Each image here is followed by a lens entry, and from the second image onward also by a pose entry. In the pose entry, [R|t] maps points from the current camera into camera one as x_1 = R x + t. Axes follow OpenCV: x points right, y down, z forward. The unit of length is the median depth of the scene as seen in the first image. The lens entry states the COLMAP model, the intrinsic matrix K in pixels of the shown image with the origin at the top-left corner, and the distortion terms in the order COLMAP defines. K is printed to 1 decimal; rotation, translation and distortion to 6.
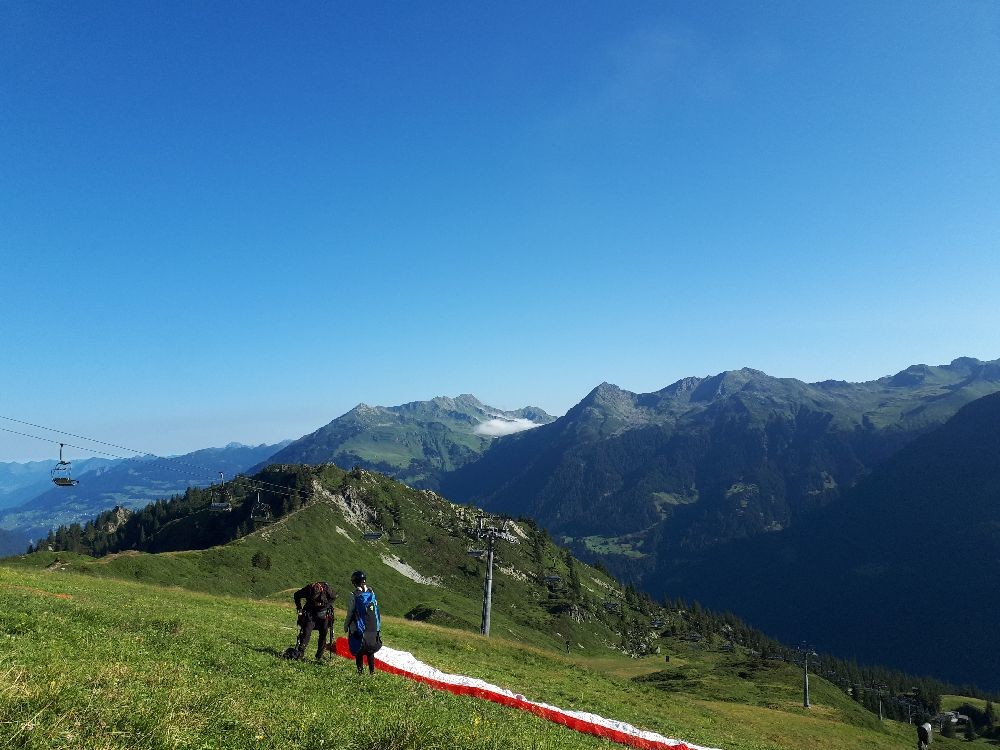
lens RADIAL K [[780.7, 0, 501.1], [0, 780.7, 344.8], [0, 0, 1]] dist [0.085168, -0.127872]
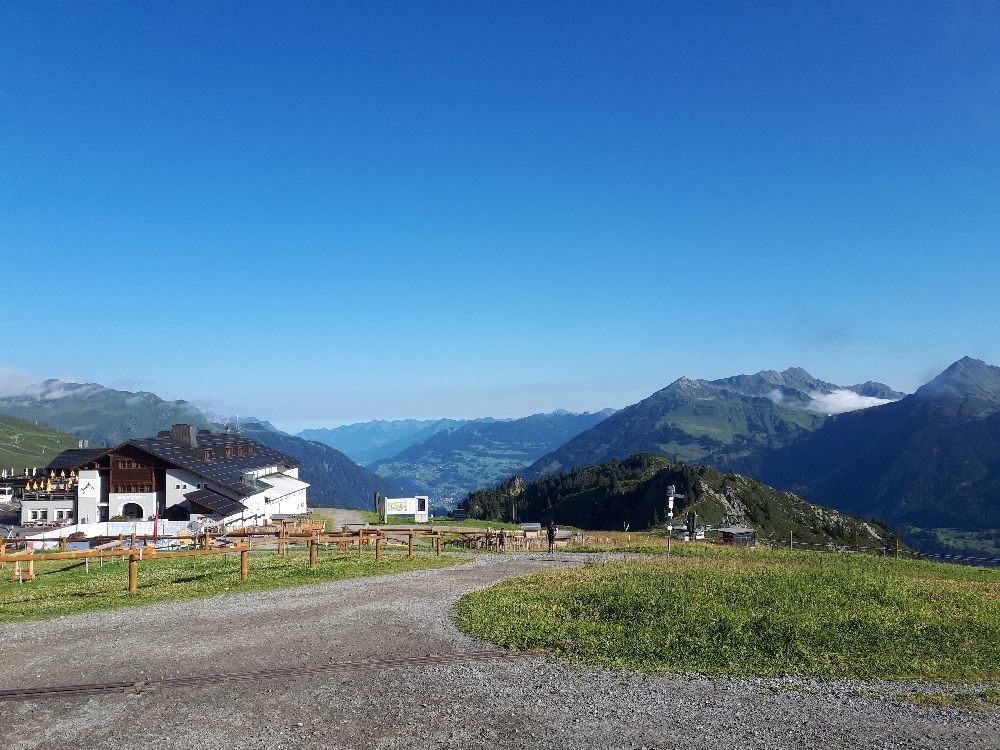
lens RADIAL K [[785.7, 0, 500.0], [0, 785.7, 375.0], [0, 0, 1]] dist [0.075808, -0.125245]
pose [[0.921203, 0.012796, -0.388871, -0.001868], [0.017074, 0.997167, 0.073259, -0.005550], [0.388707, -0.074126, 0.918375, -0.017191]]
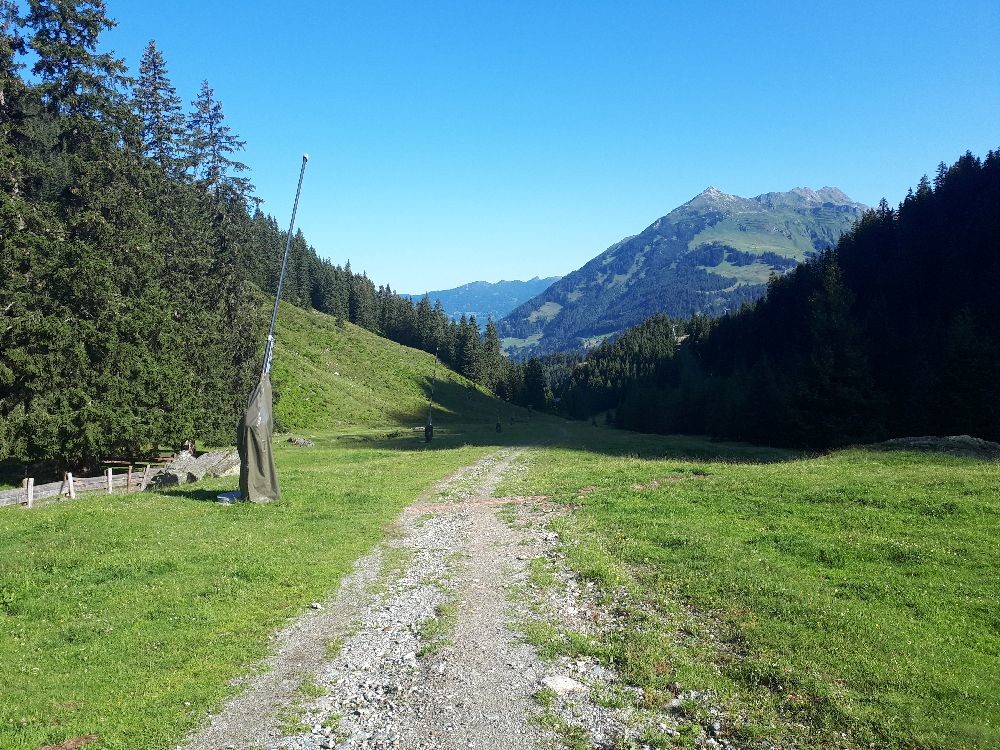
lens RADIAL K [[785.7, 0, 500.0], [0, 785.7, 375.0], [0, 0, 1]] dist [0.075808, -0.125245]
pose [[0.956150, 0.031582, -0.291170, -0.165418], [0.032315, 0.976723, 0.212056, 0.094746], [0.291090, -0.212167, 0.932873, 0.240702]]
